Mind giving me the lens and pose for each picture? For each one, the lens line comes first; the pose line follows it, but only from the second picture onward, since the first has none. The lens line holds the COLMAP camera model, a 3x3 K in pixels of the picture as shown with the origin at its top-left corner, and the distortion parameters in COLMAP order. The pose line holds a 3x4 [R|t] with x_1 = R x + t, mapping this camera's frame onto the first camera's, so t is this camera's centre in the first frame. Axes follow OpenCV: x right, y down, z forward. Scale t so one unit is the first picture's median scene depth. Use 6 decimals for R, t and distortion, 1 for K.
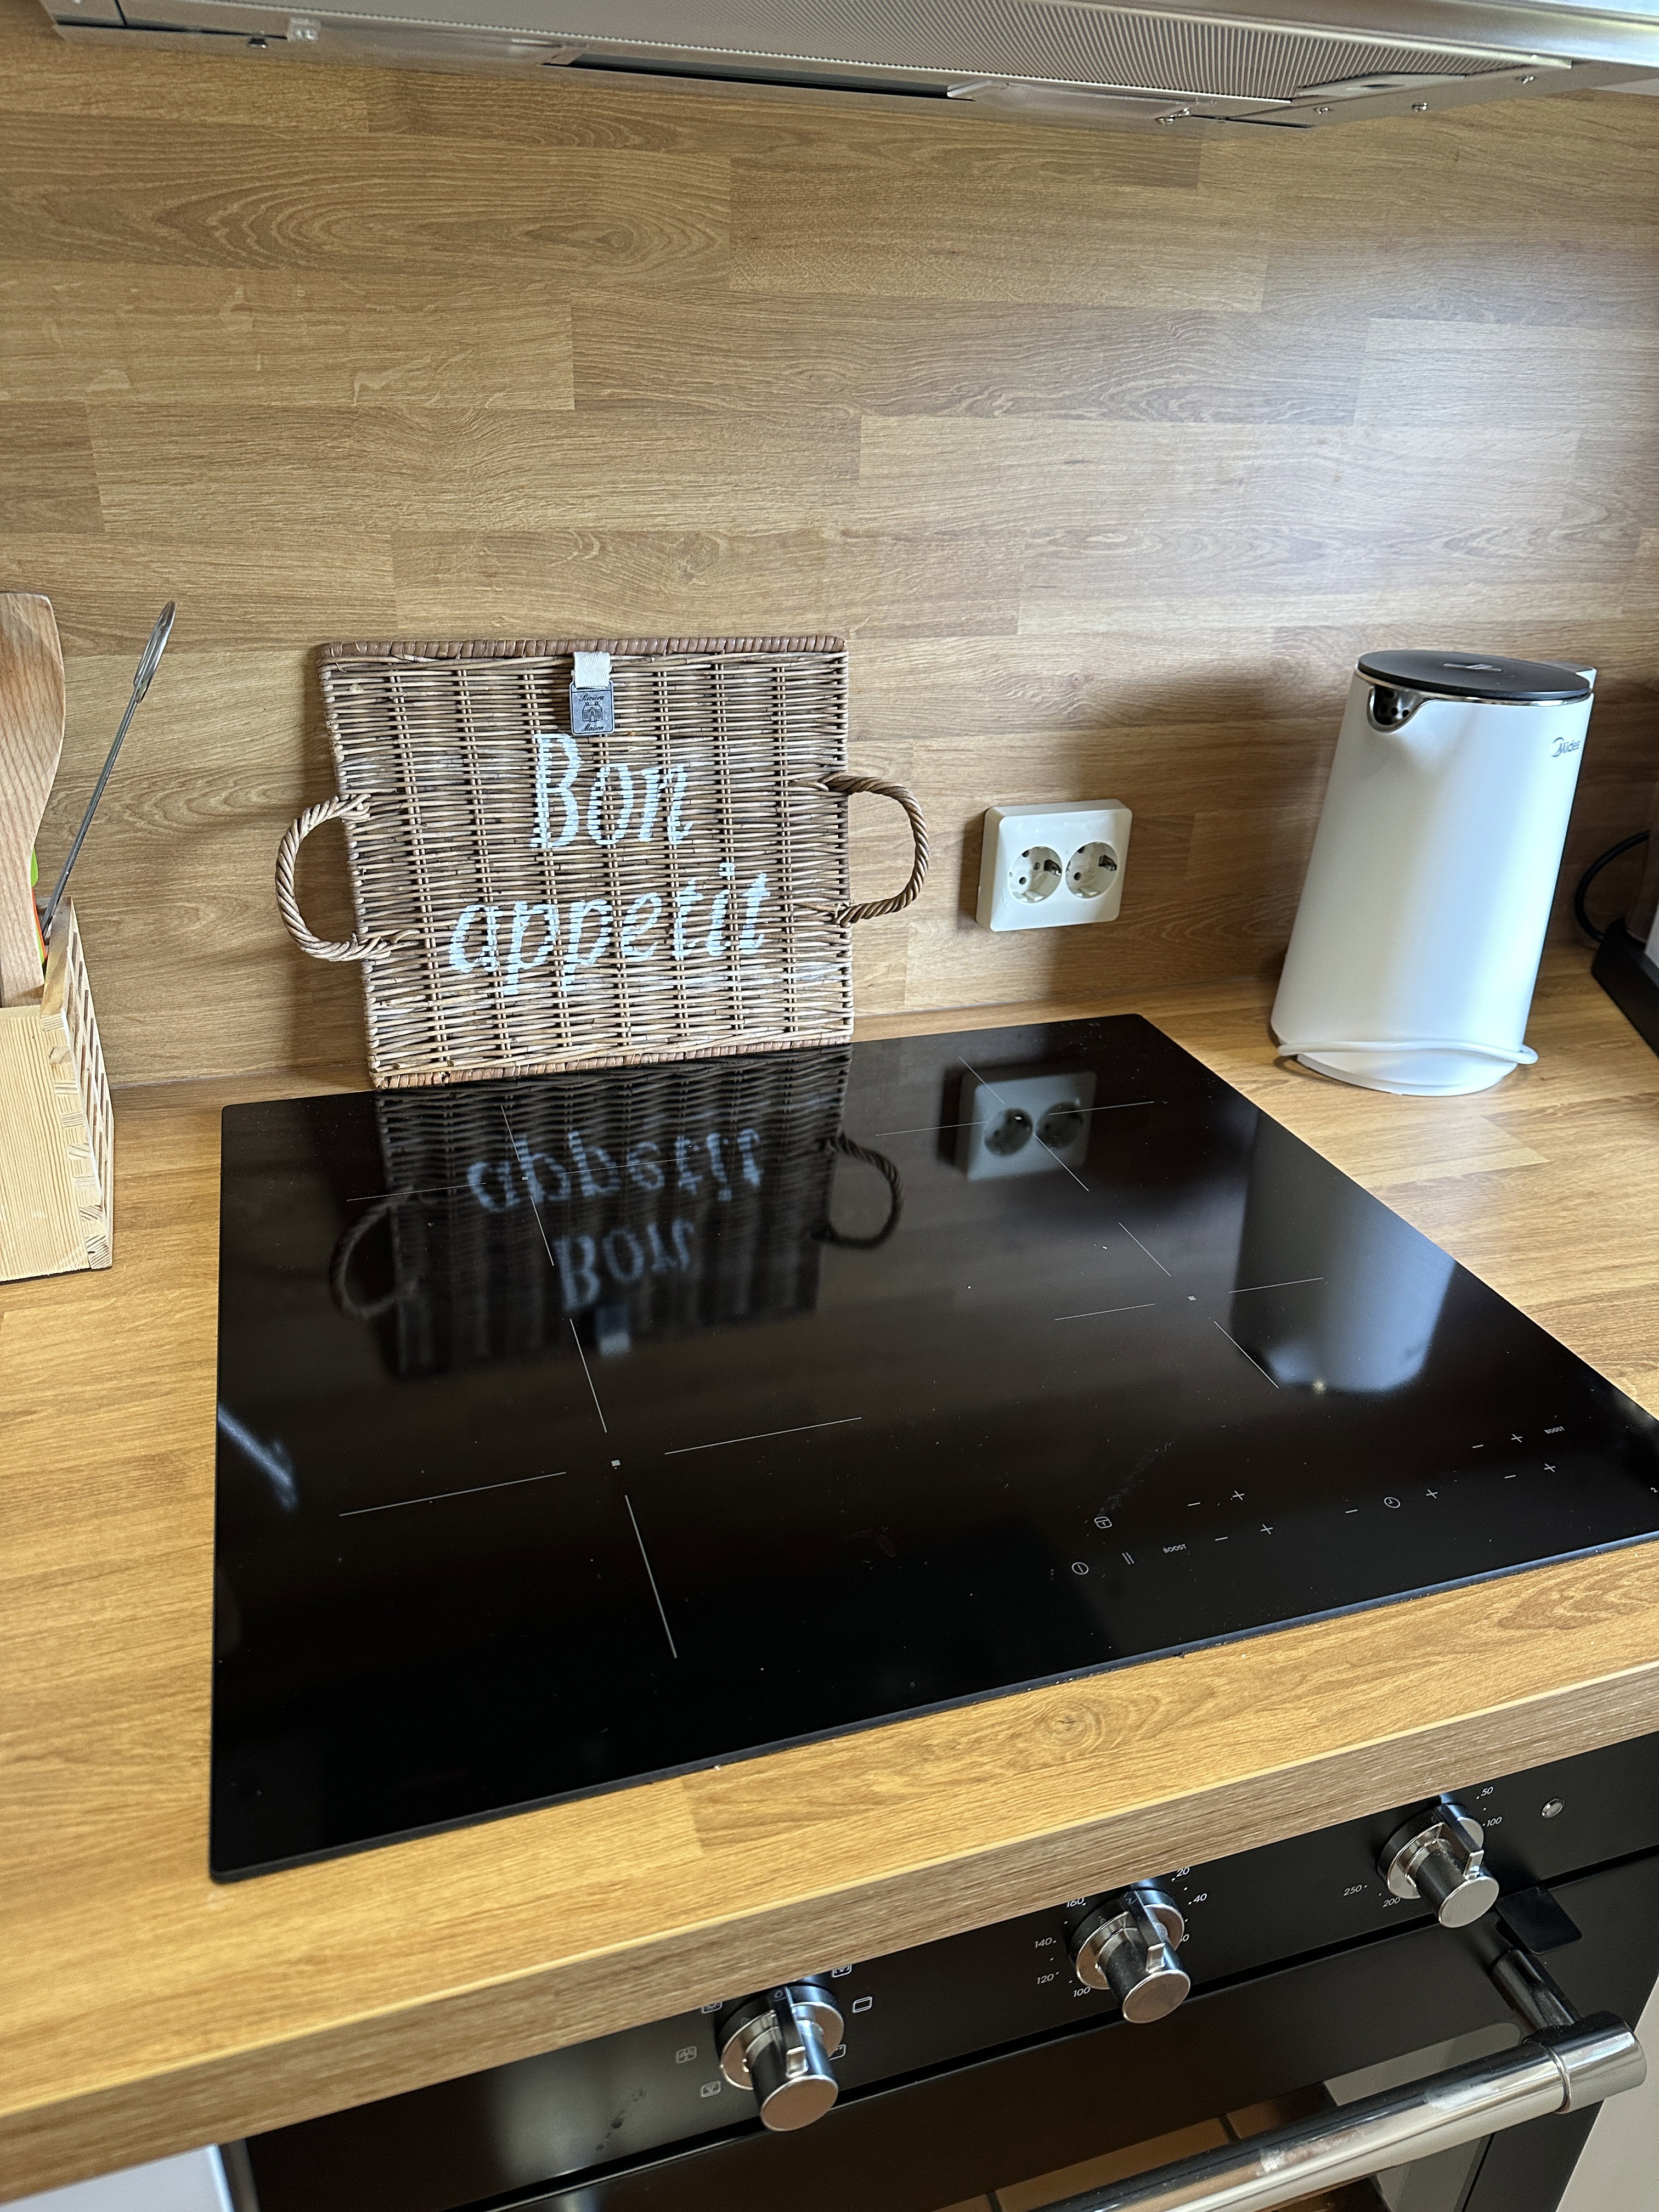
lens RADIAL K [[1546.9, 0, 843.7], [0, 1546.9, 1137.3], [0, 0, 1]] dist [0.171692, -0.281002]
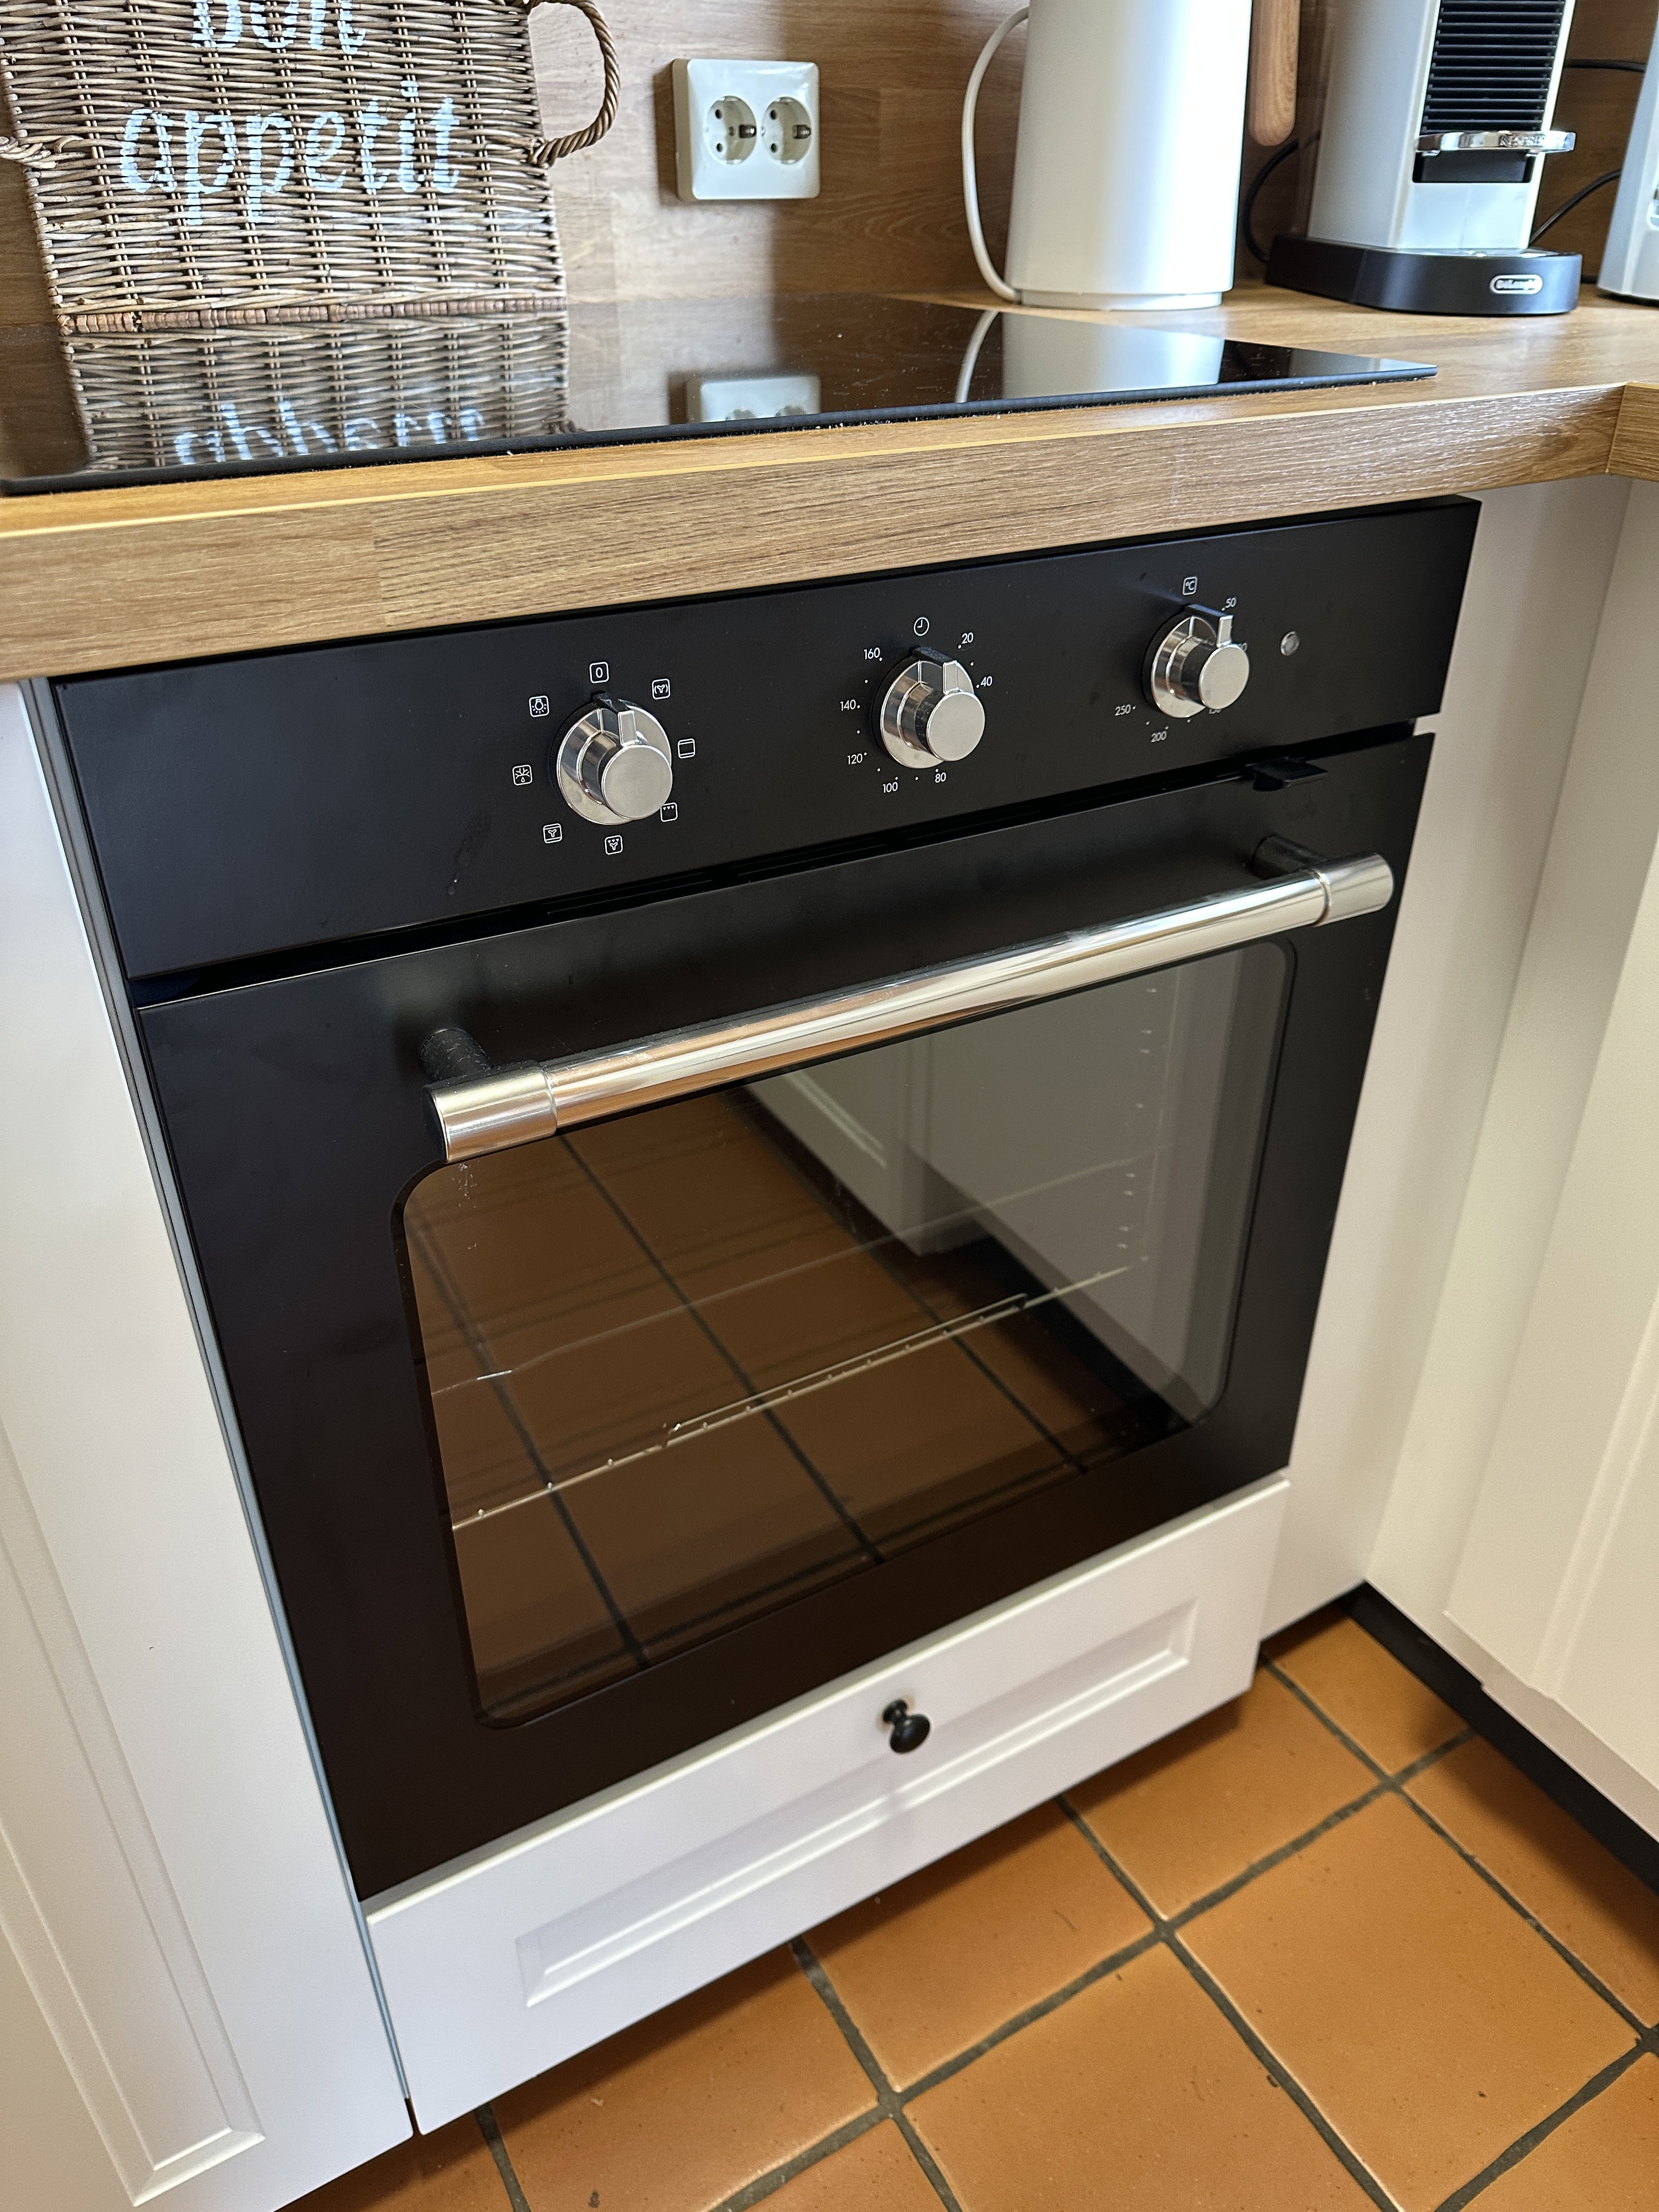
lens RADIAL K [[1578.3, 0, 855.2], [0, 1578.3, 1120.1], [0, 0, 1]] dist [-0.001294, -0.002421]
pose [[0.978755, -0.134403, 0.154835, -0.040457], [0.124410, 0.989574, 0.072562, 0.405424], [-0.162973, -0.051758, 0.985272, -0.031657]]
